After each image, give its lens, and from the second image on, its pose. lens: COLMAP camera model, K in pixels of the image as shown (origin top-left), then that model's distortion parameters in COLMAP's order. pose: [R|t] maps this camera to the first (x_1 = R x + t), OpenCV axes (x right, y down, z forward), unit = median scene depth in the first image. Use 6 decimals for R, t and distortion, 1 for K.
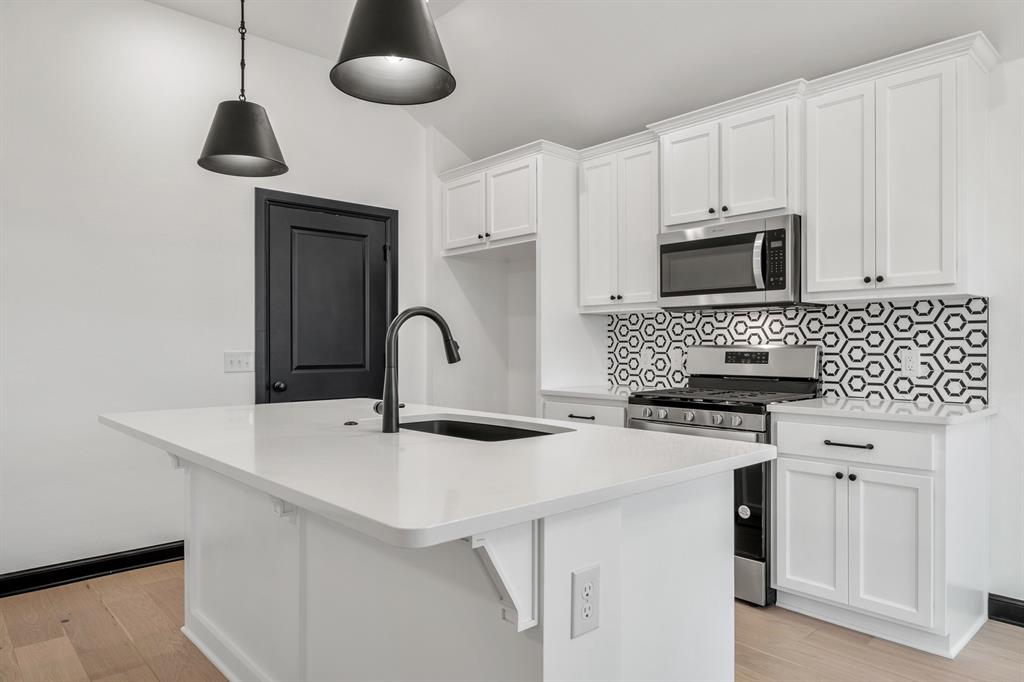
lens RADIAL K [[658.0, 0, 512.0], [0, 658.0, 341.0], [0, 0, 1]] dist [0.002489, -0.000877]
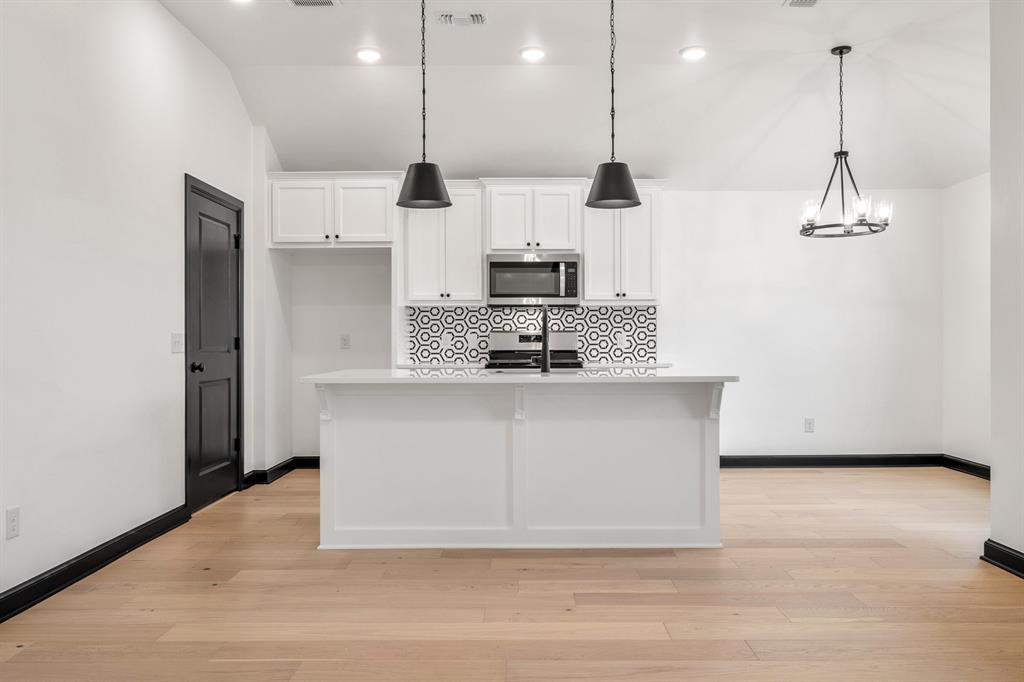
lens RADIAL K [[792.1, 0, 512.0], [0, 792.1, 341.0], [0, 0, 1]] dist [-0.004041, 0.000351]
pose [[0.678078, -0.000284, 0.734990, -1.090043], [-0.003748, 0.999986, 0.003844, 0.024508], [-0.734981, -0.005361, 0.678067, -0.243484]]
